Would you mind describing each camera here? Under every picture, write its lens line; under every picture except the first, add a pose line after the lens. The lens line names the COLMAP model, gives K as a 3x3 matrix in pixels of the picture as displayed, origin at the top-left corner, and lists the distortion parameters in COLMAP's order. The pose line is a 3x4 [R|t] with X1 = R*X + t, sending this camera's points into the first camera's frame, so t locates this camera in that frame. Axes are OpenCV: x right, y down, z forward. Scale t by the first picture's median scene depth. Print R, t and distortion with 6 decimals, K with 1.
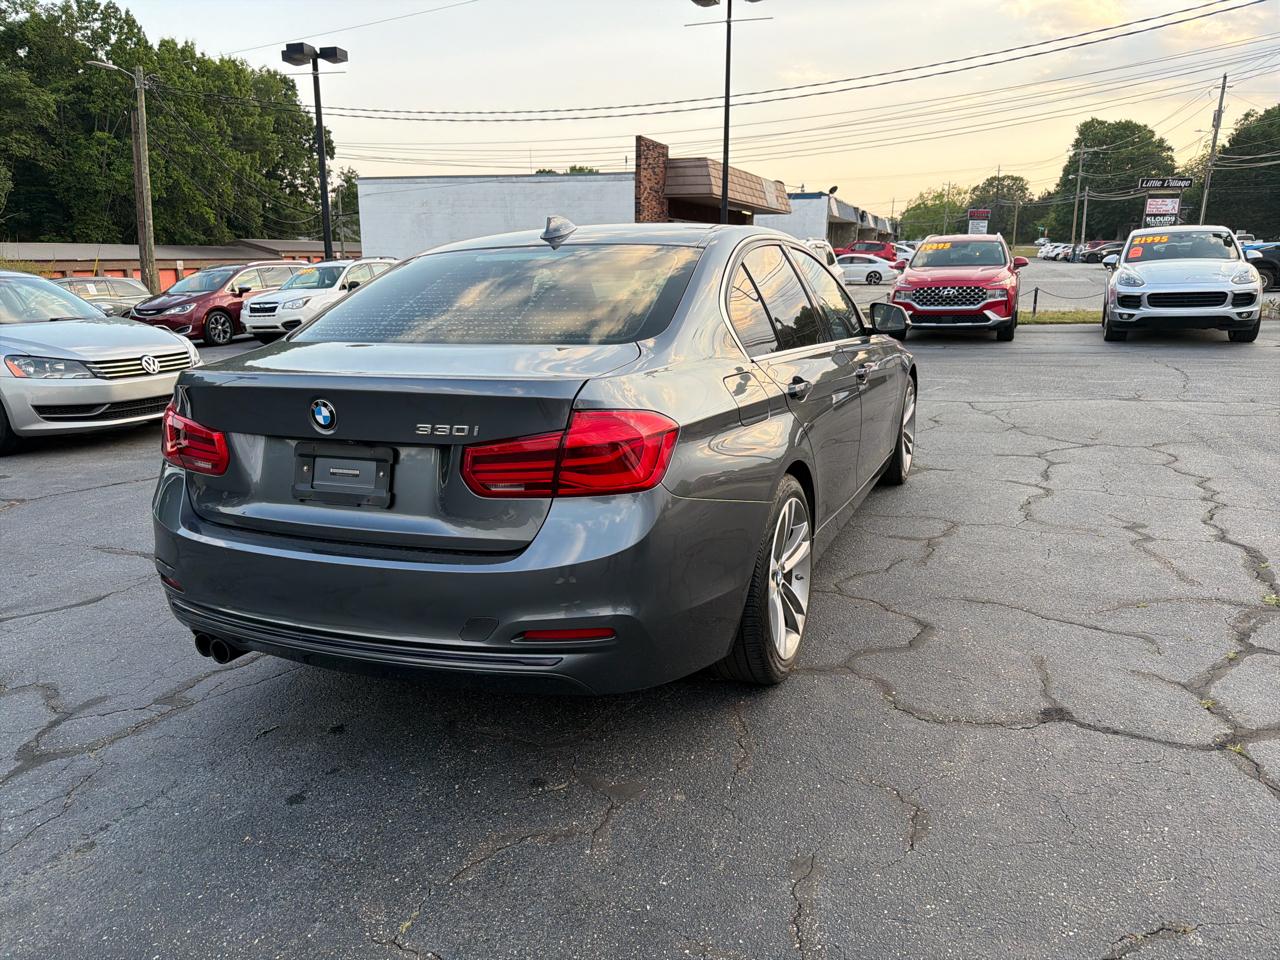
lens RADIAL K [[934.0, 0, 646.1], [0, 934.0, 478.5], [0, 0, 1]] dist [0.035266, -0.047855]
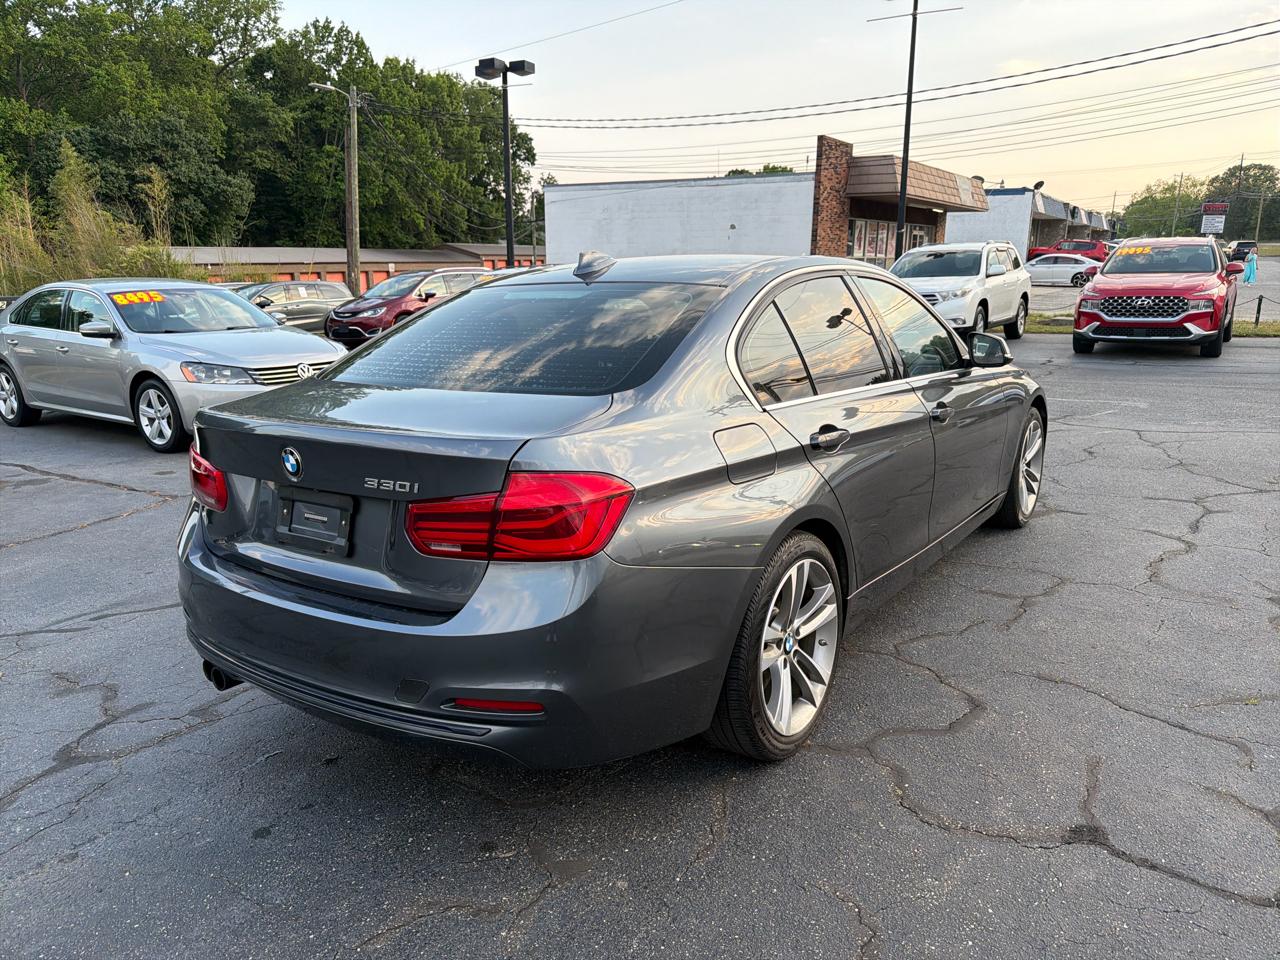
lens RADIAL K [[937.1, 0, 634.9], [0, 937.1, 475.9], [0, 0, 1]] dist [0.021855, -0.032551]
pose [[0.977046, 0.044236, -0.208385, 0.041643], [-0.044501, 0.999003, 0.003419, -0.013121], [0.208328, 0.005932, 0.978041, 0.014619]]
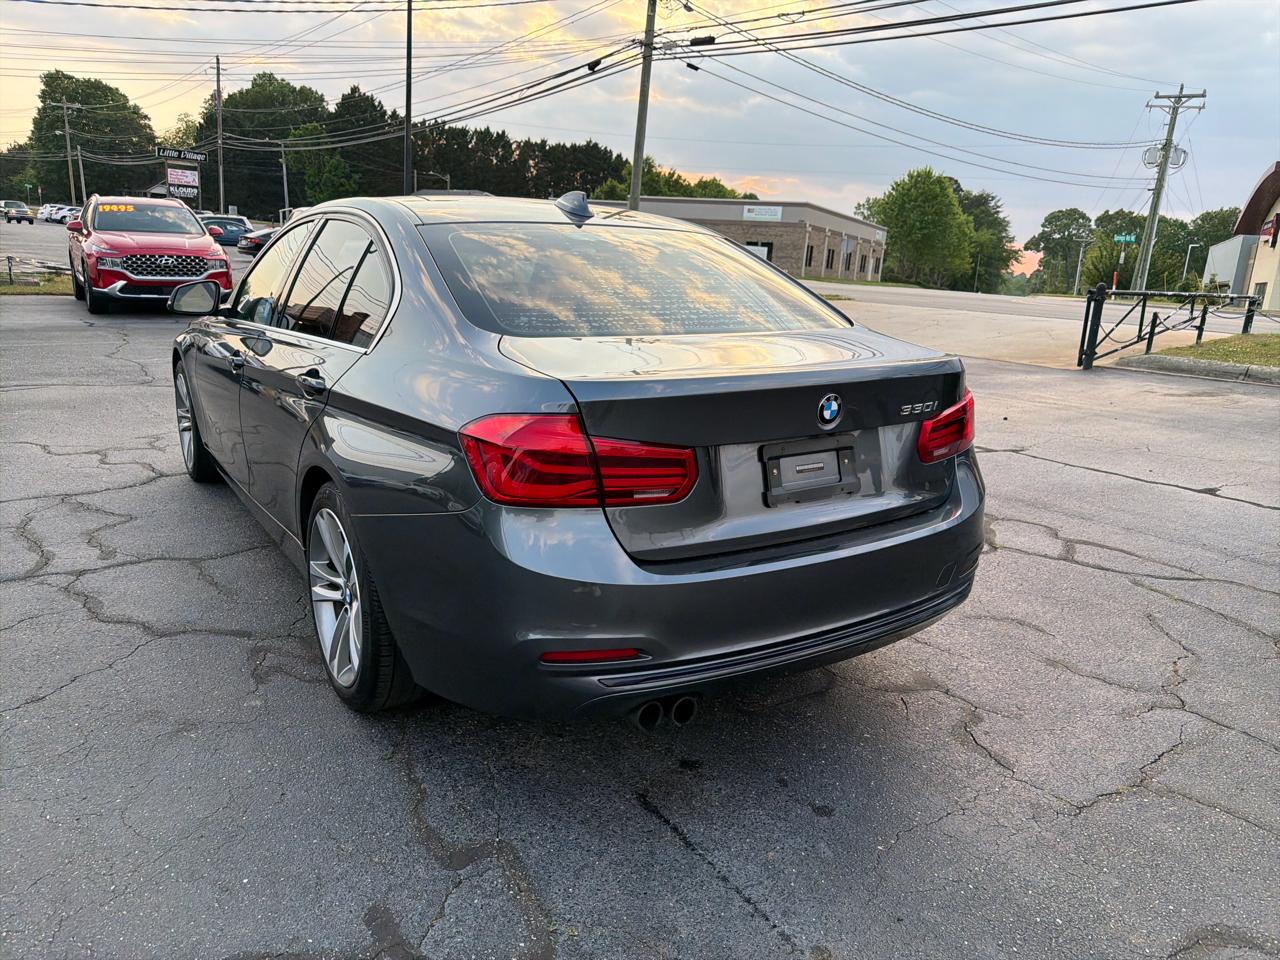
lens RADIAL K [[921.4, 0, 662.4], [0, 921.4, 486.6], [0, 0, 1]] dist [0.007750, -0.008563]
pose [[0.521731, -0.172867, 0.835412, -0.222447], [0.135412, 0.983621, 0.118968, -0.022503], [-0.842295, 0.051055, 0.536594, 0.114453]]
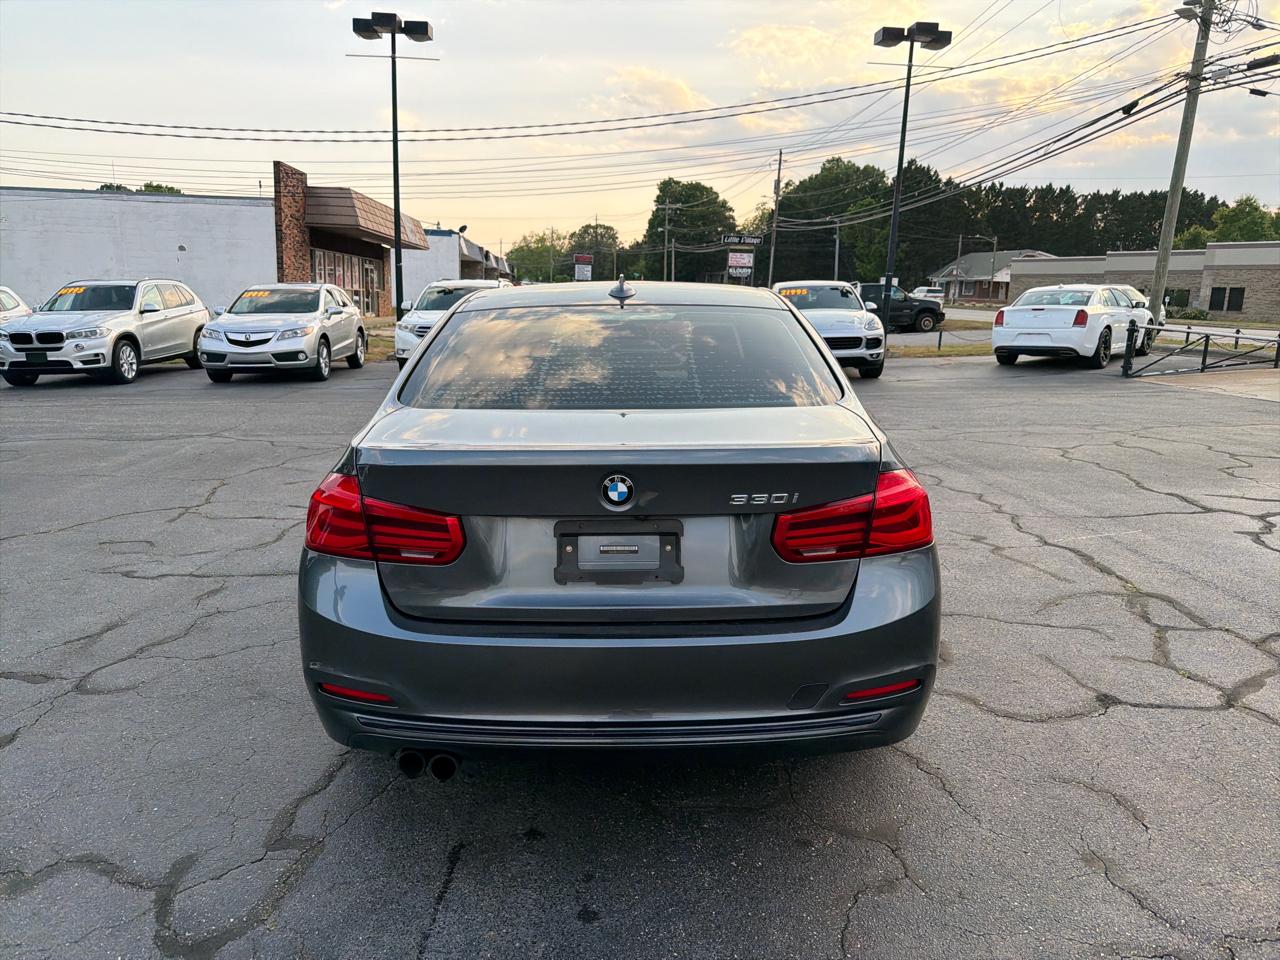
lens RADIAL K [[921.2, 0, 640.0], [0, 921.2, 480.0], [0, 0, 1]] dist [0.086576, -0.121130]
pose [[0.914093, -0.053156, 0.402005, -0.124361], [0.066086, 0.997645, -0.018354, -0.010735], [-0.400082, 0.043345, 0.915454, 0.025907]]
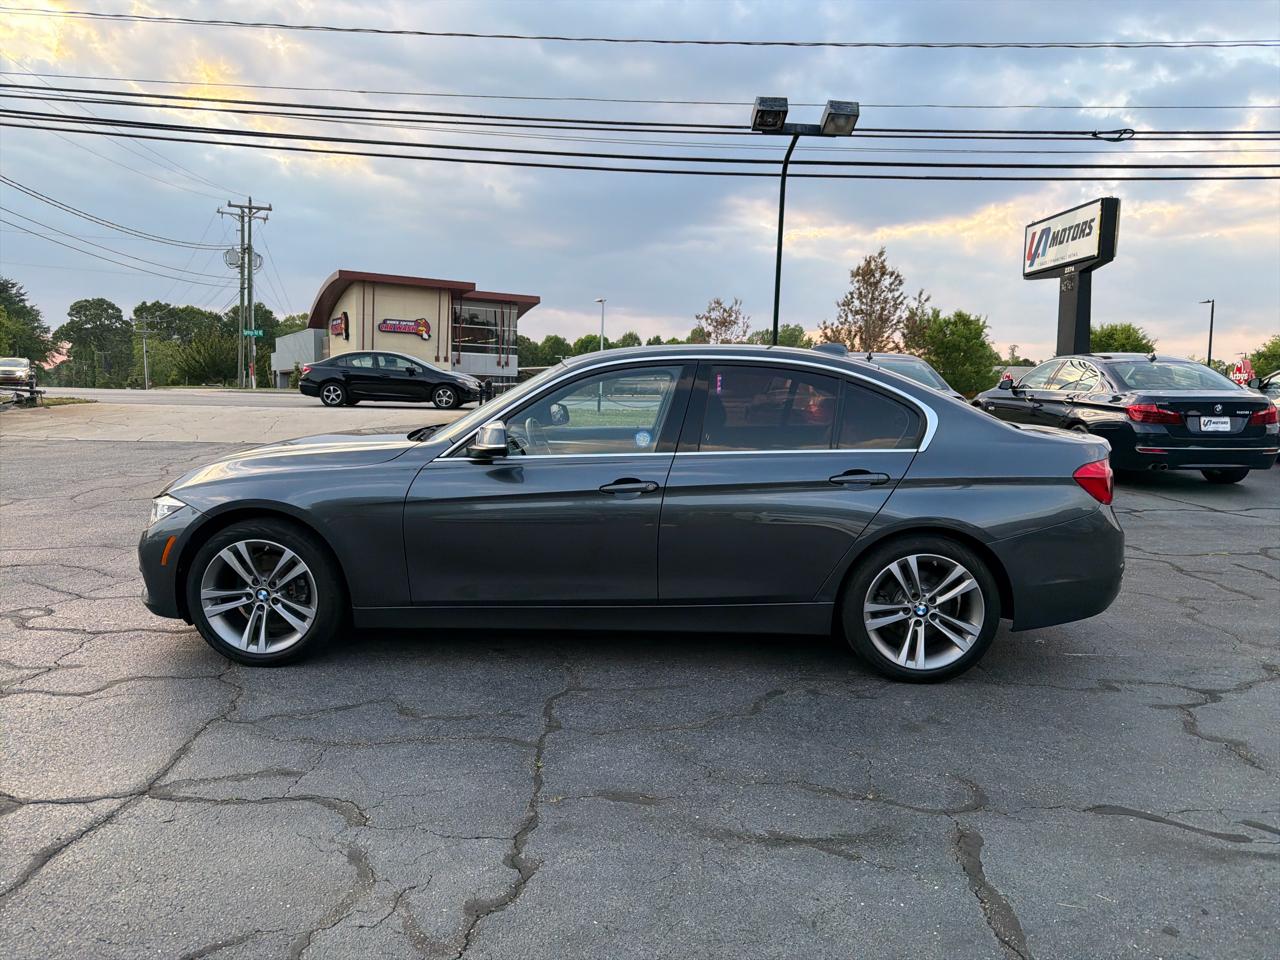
lens RADIAL K [[923.7, 0, 629.7], [0, 923.7, 479.3], [0, 0, 1]] dist [0.053192, -0.068220]
pose [[-0.399049, -0.098097, 0.911667, -0.336979], [0.186110, 0.964900, 0.185288, -0.104327], [-0.897844, 0.243609, -0.366785, 0.480559]]
